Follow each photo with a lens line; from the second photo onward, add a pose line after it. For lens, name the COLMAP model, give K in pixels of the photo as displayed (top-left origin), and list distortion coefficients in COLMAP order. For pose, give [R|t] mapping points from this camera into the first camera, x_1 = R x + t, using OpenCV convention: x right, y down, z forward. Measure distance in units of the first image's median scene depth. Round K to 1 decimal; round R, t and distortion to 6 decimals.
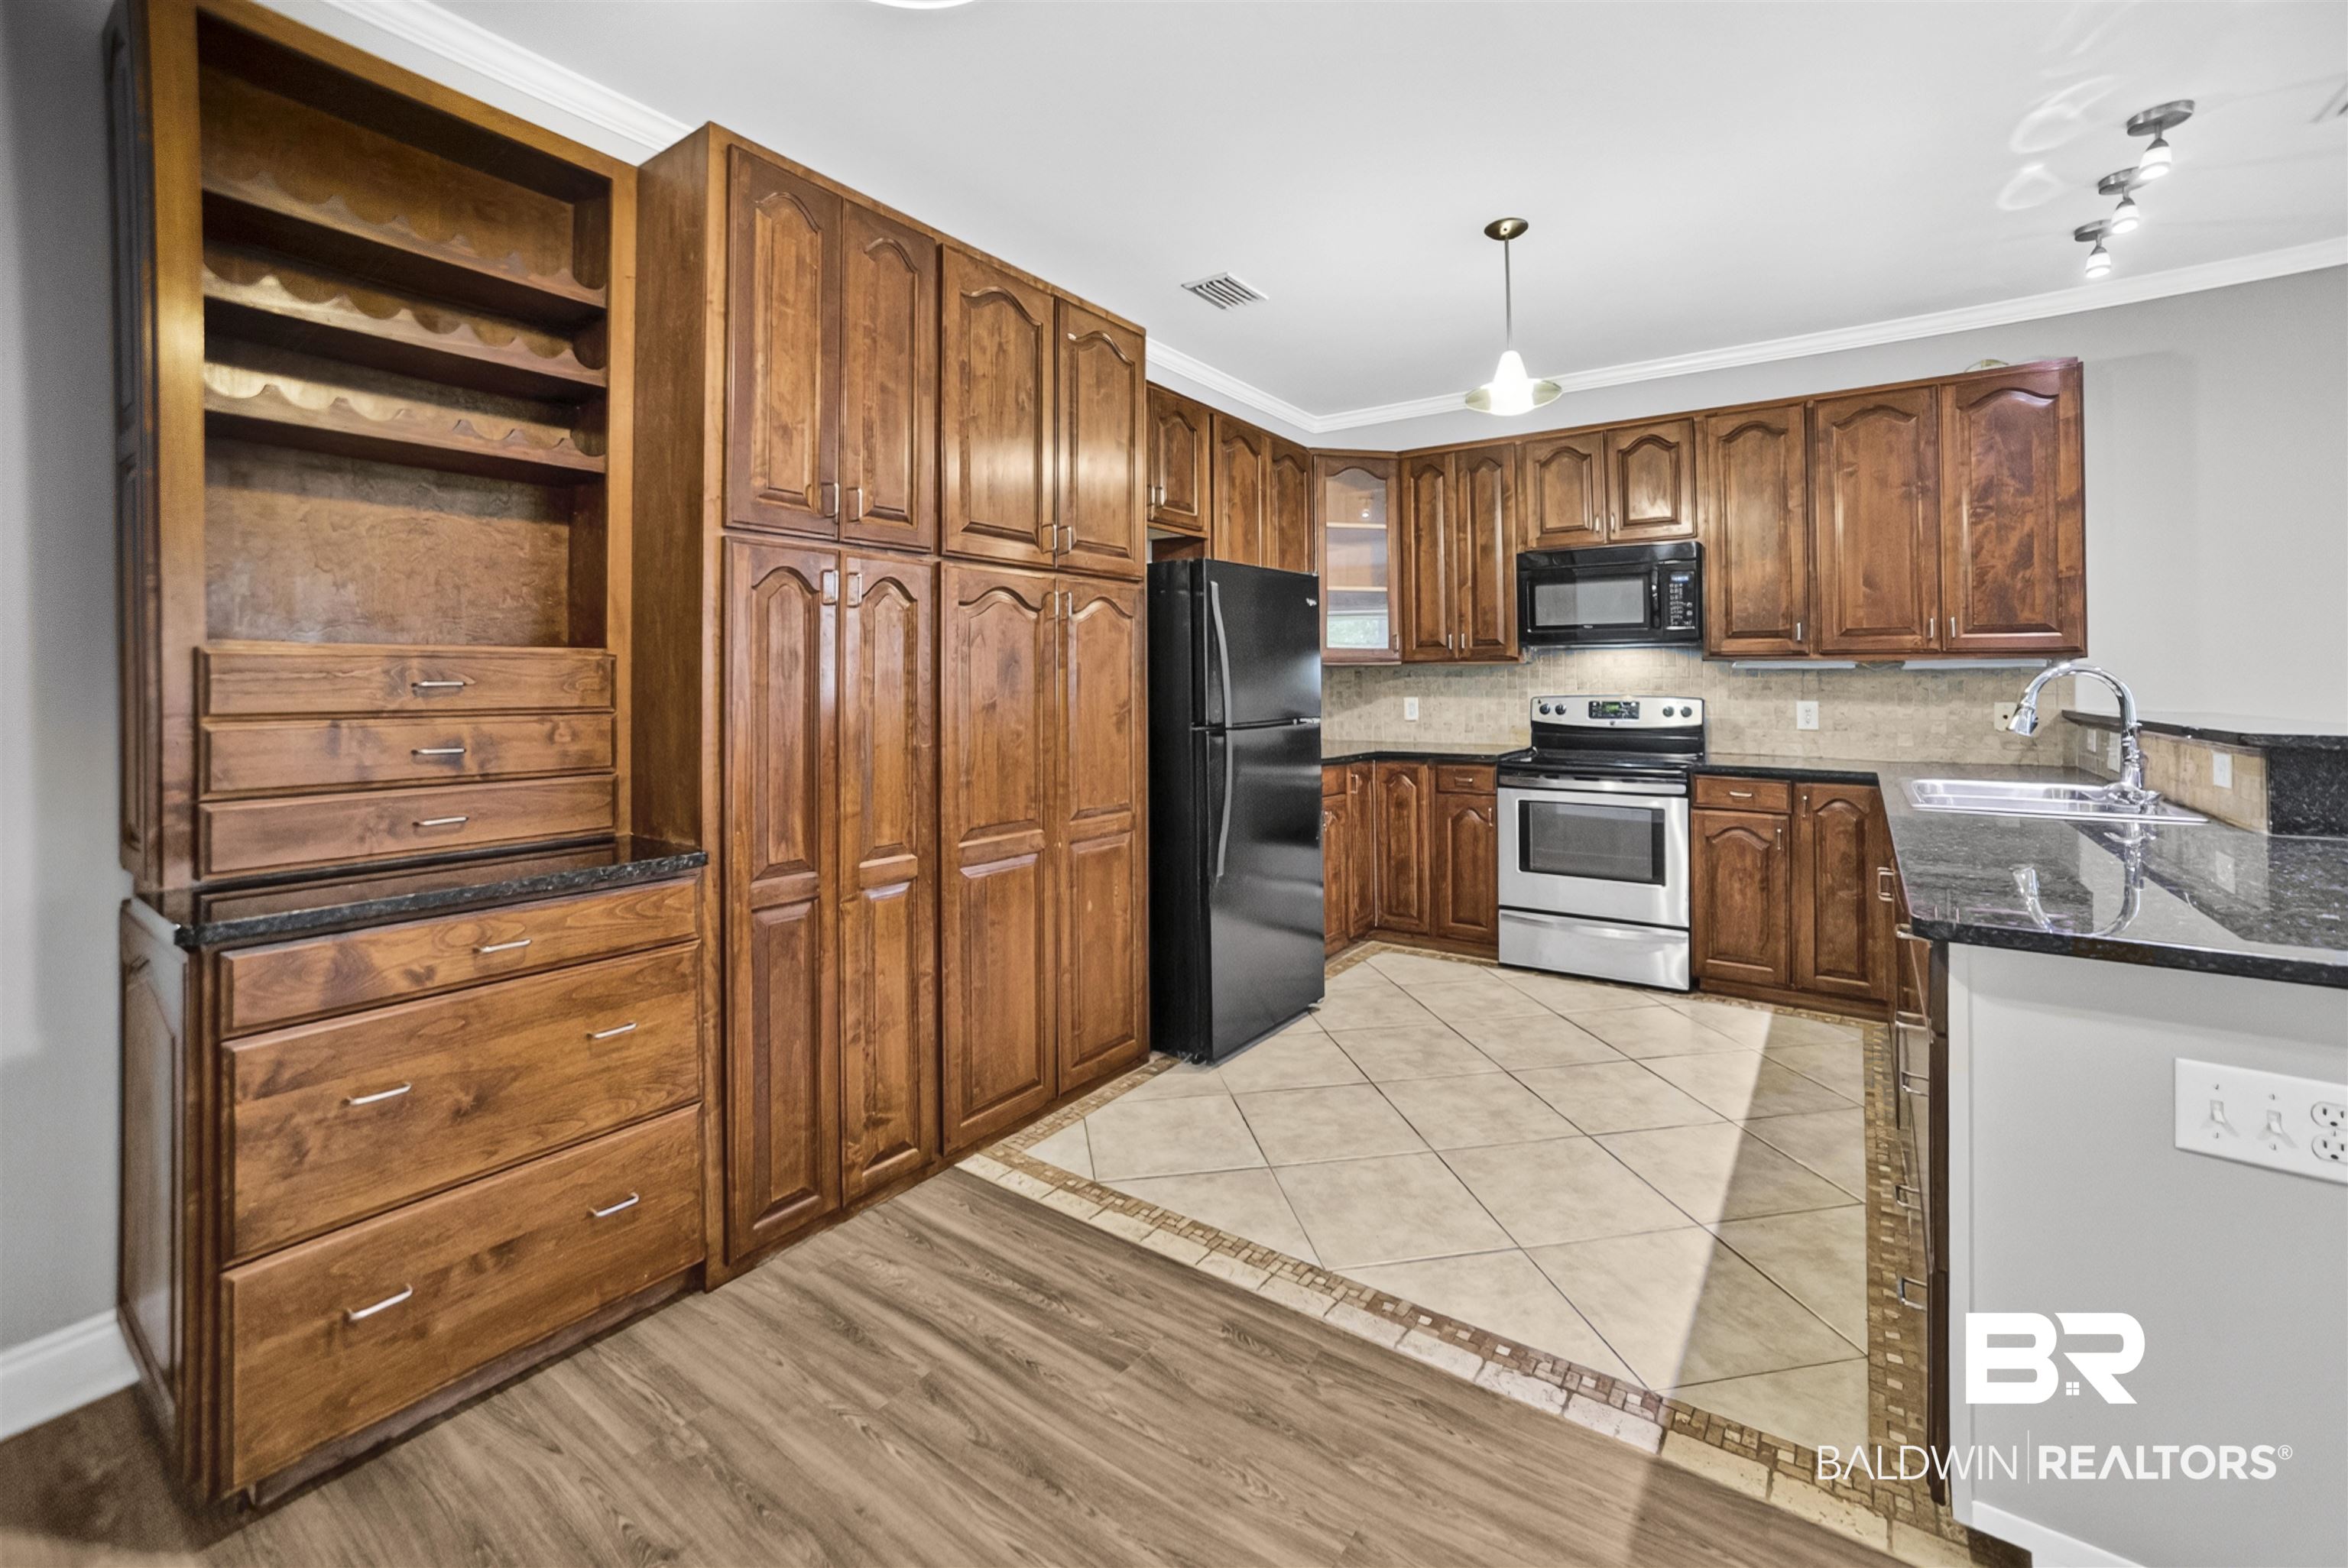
lens RADIAL K [[1051.6, 0, 1169.2], [0, 1051.6, 647.9], [0, 0, 1]] dist [-0.064507, 0.024514]
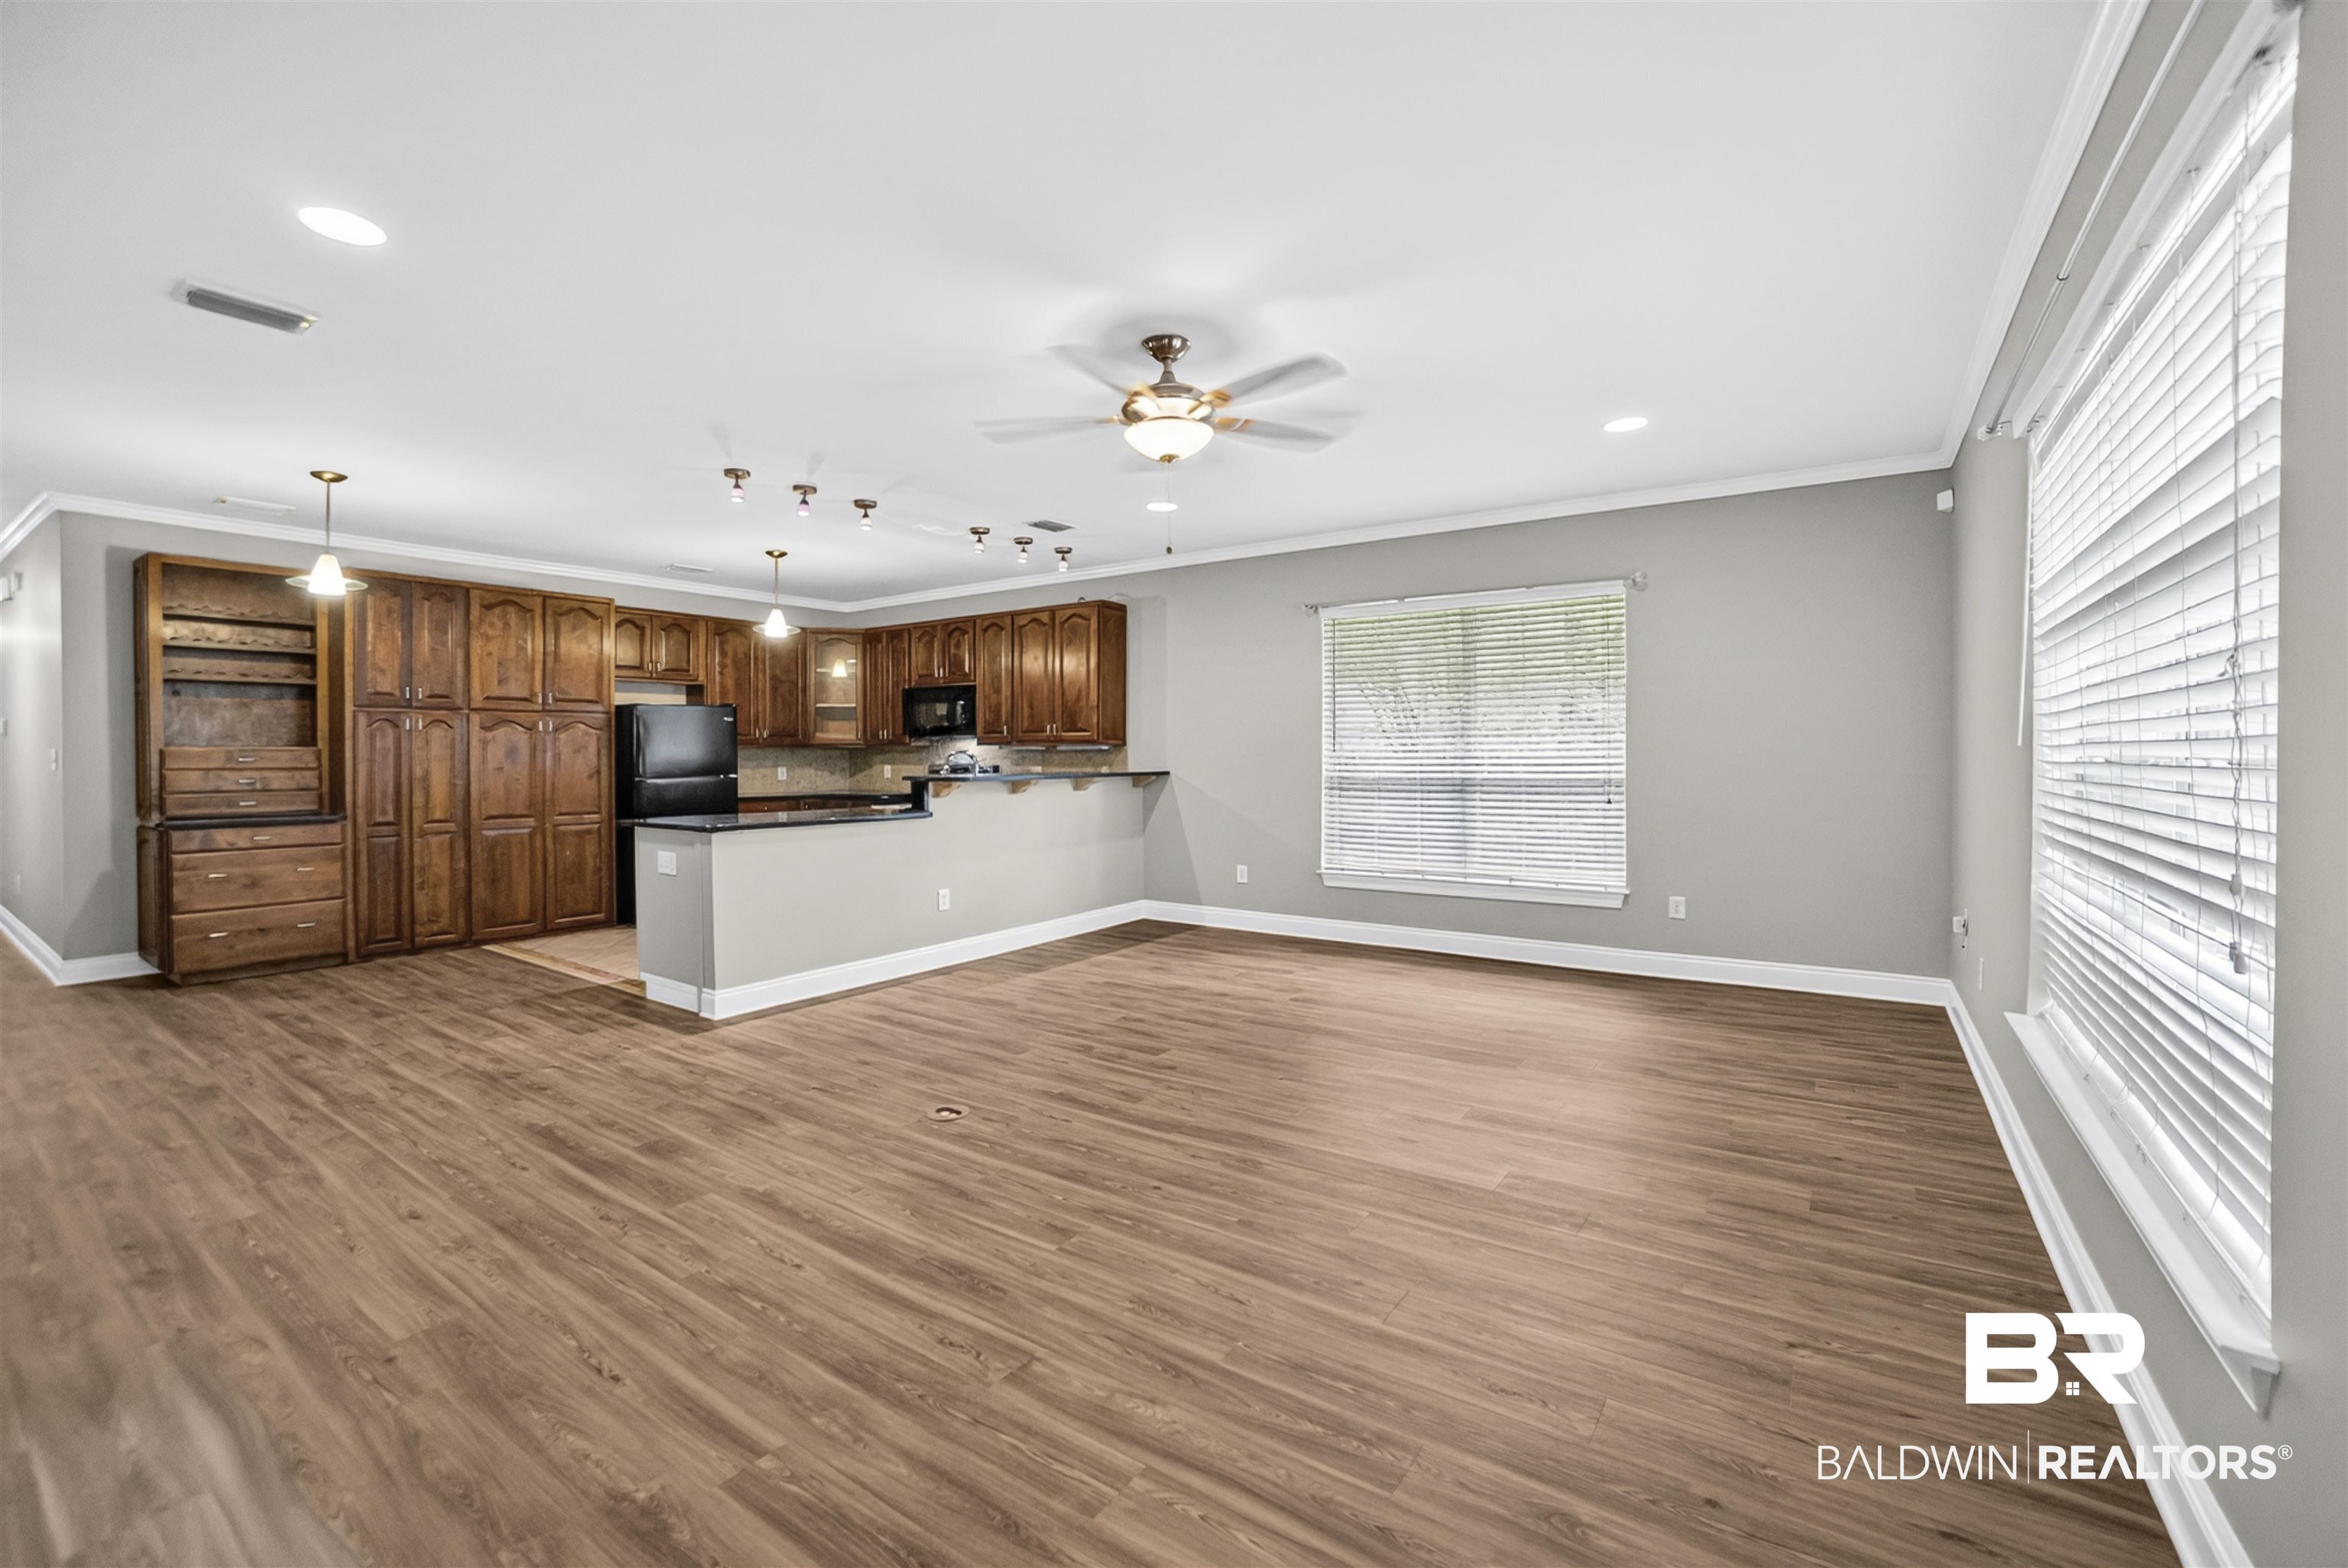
lens RADIAL K [[976.9, 0, 1170.3], [0, 976.9, 744.3], [0, 0, 1]] dist [-0.001950, 0.000428]
pose [[0.999522, -0.003895, 0.030674, 1.443638], [0.003254, 0.999776, 0.020932, -0.047293], [-0.030749, -0.020822, 0.999310, -1.474738]]
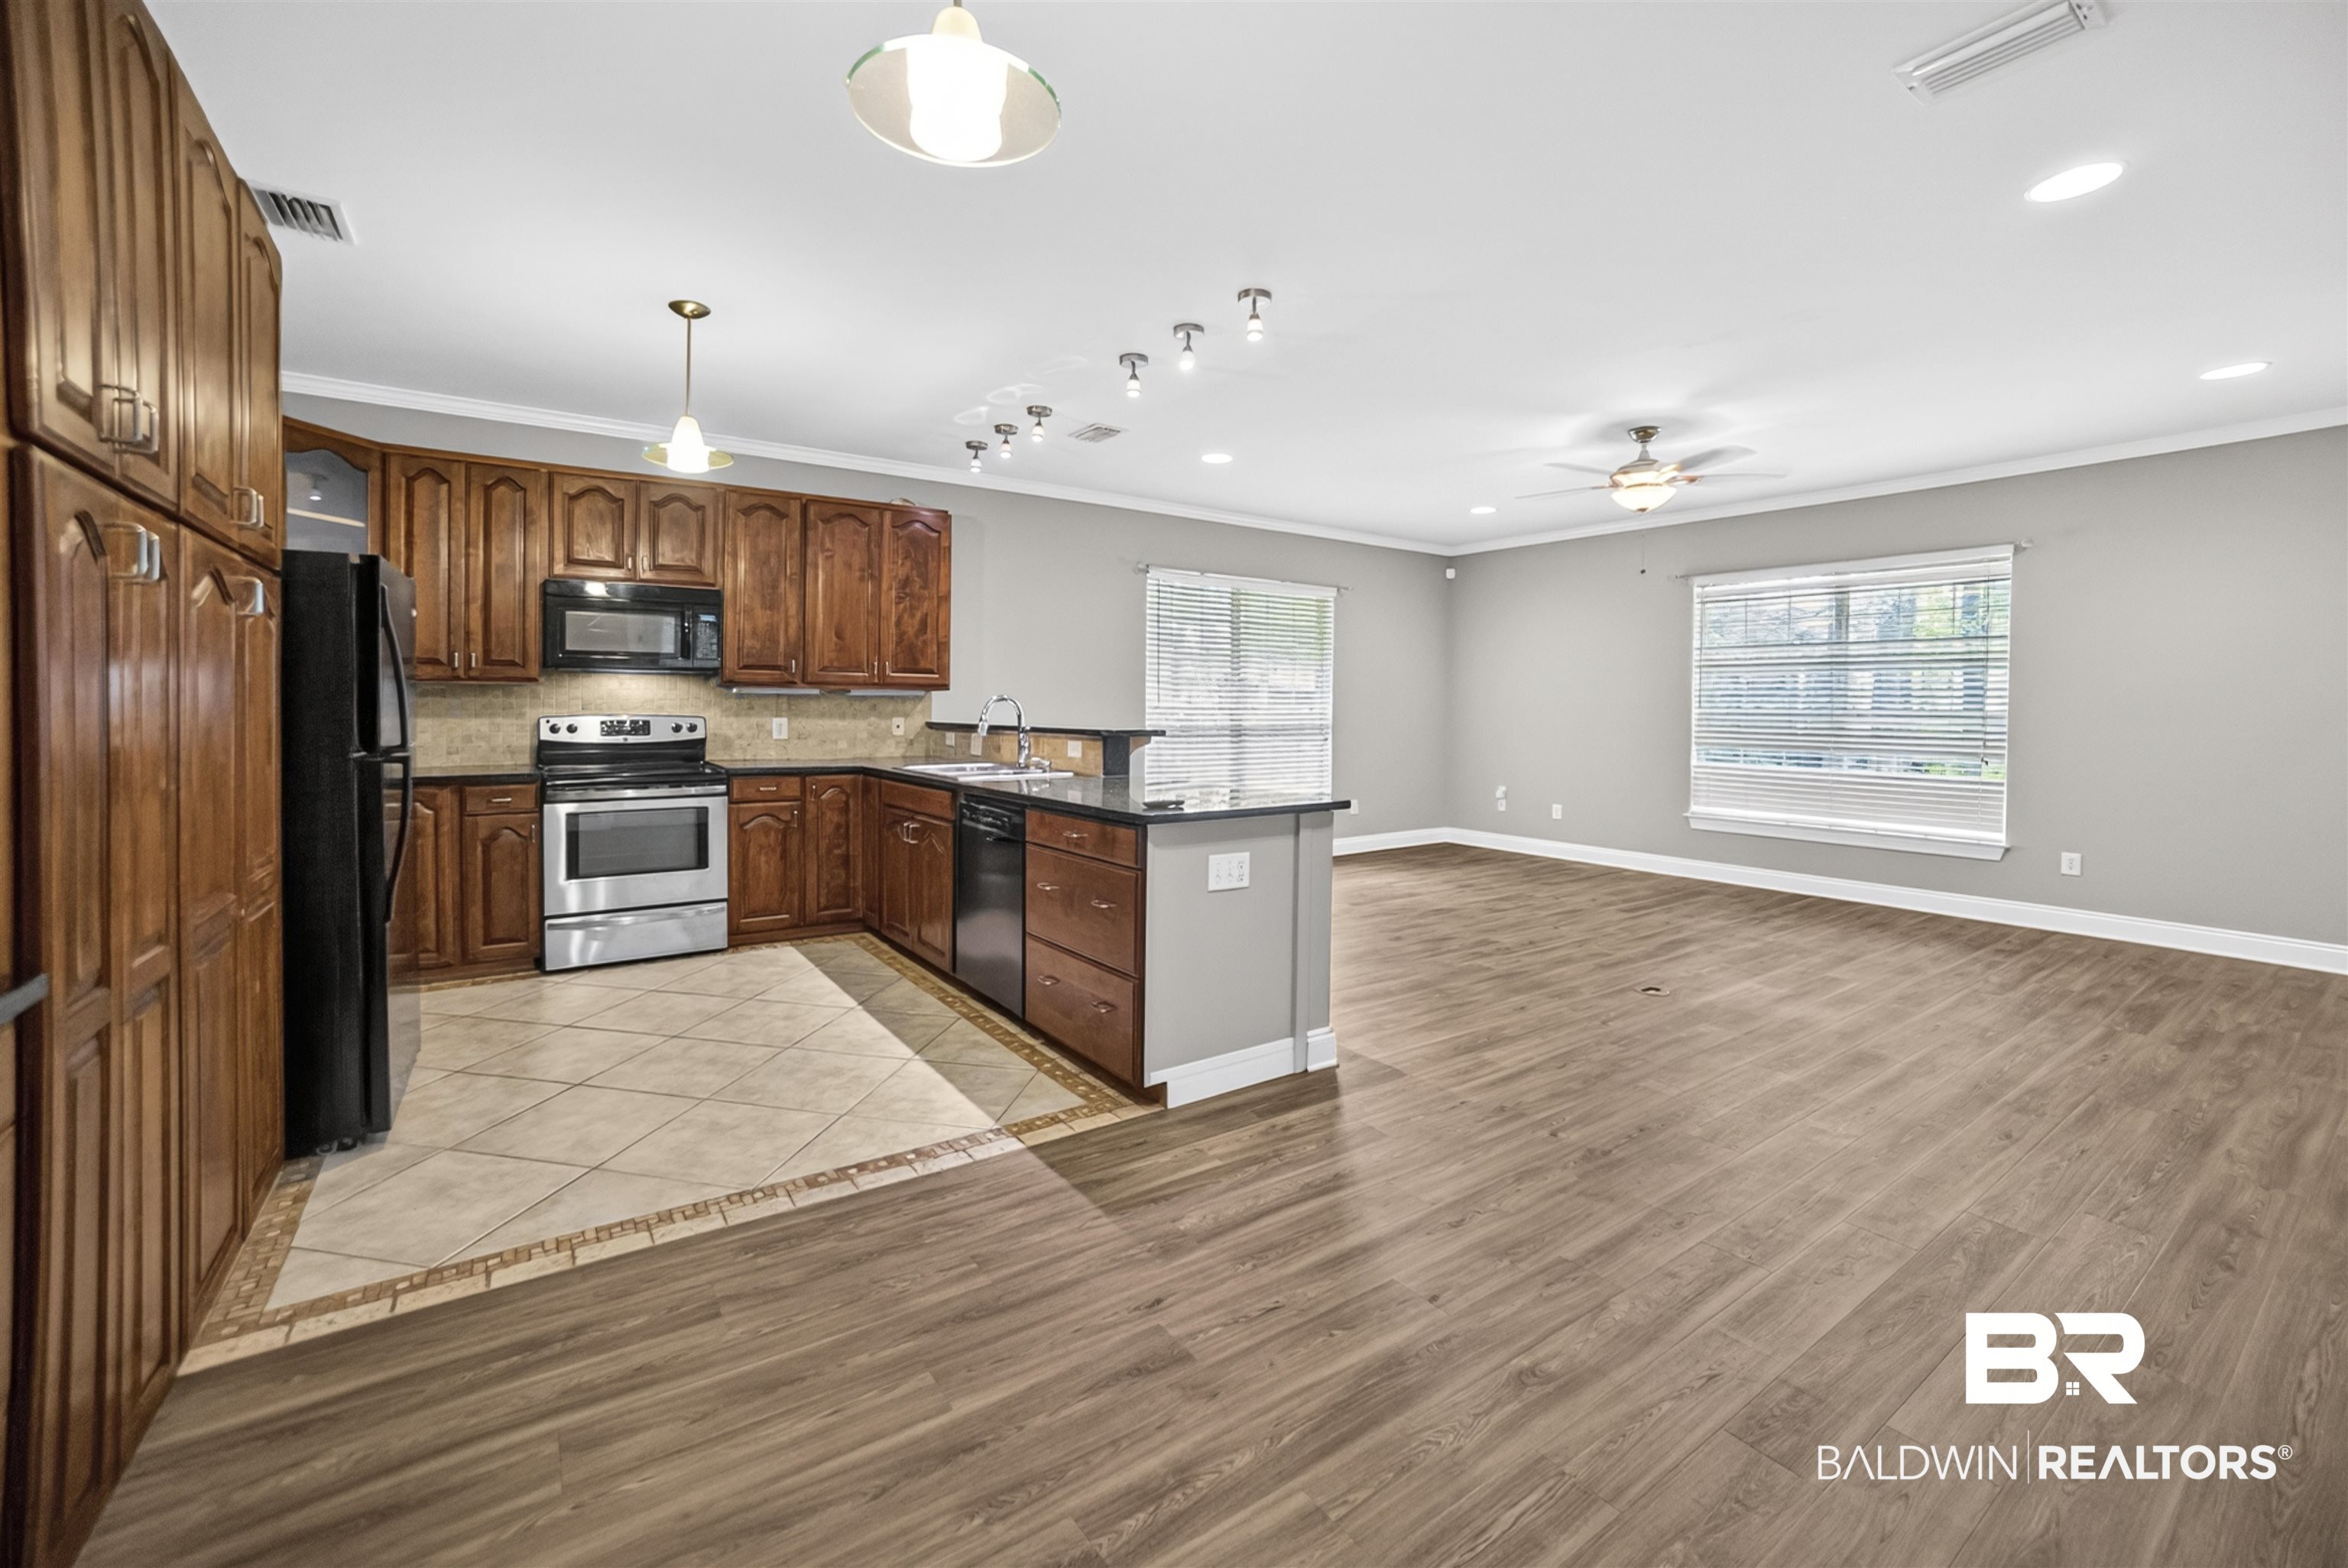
lens RADIAL K [[965.1, 0, 1188.8], [0, 965.1, 700.5], [0, 0, 1]] dist [-0.002011, -0.000192]
pose [[0.318925, 0.007043, 0.947754, -0.695592], [-0.034503, 0.999396, 0.004184, 0.008577], [-0.947152, -0.034035, 0.318975, 0.158321]]
